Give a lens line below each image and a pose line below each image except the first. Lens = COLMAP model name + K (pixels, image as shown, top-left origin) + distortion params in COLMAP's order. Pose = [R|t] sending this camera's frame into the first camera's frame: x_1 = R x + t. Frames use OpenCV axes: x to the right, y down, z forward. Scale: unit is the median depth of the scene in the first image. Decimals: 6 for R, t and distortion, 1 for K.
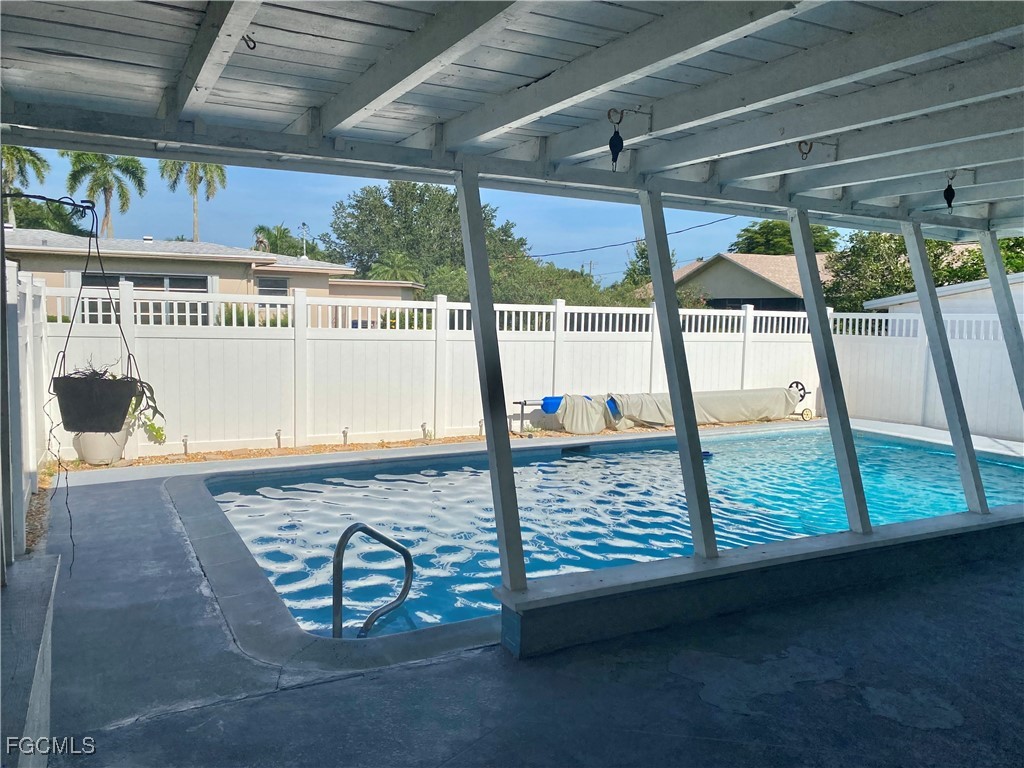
lens RADIAL K [[791.1, 0, 514.8], [0, 791.1, 378.4], [0, 0, 1]] dist [0.107951, -0.155472]
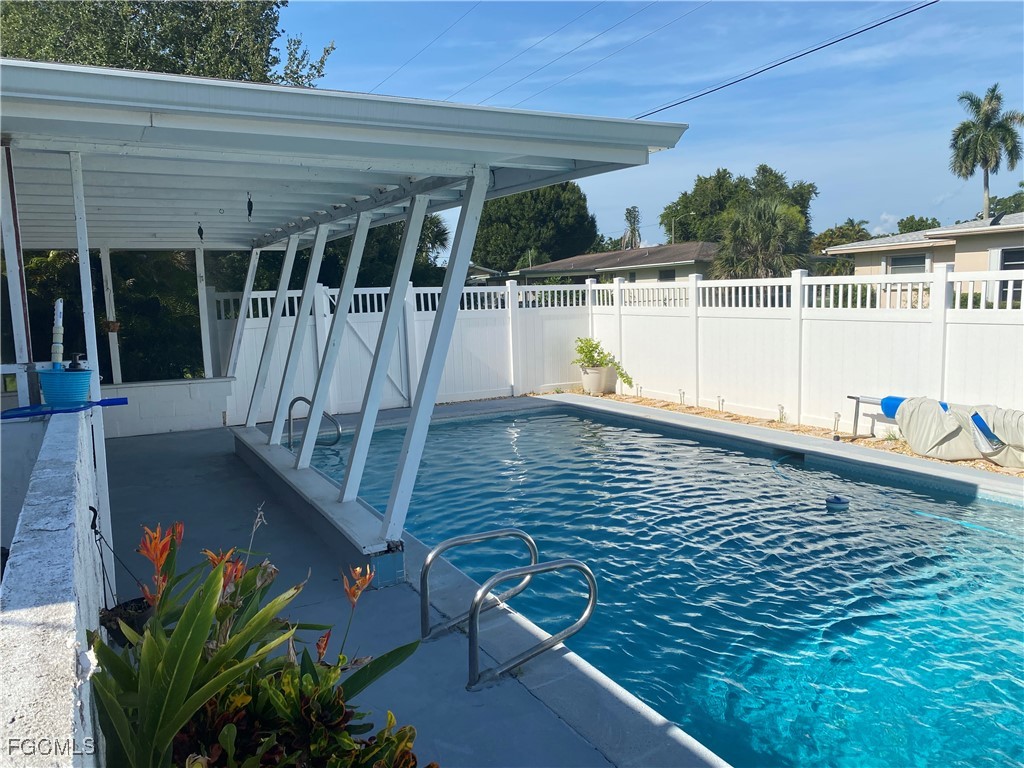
lens RADIAL K [[786.8, 0, 517.8], [0, 786.8, 381.1], [0, 0, 1]] dist [0.024145, -0.002746]
pose [[0.007577, 0.084764, -0.996372, 0.365118], [-0.060991, 0.994585, 0.084148, -0.015141], [0.998110, 0.060132, 0.012706, 0.296360]]
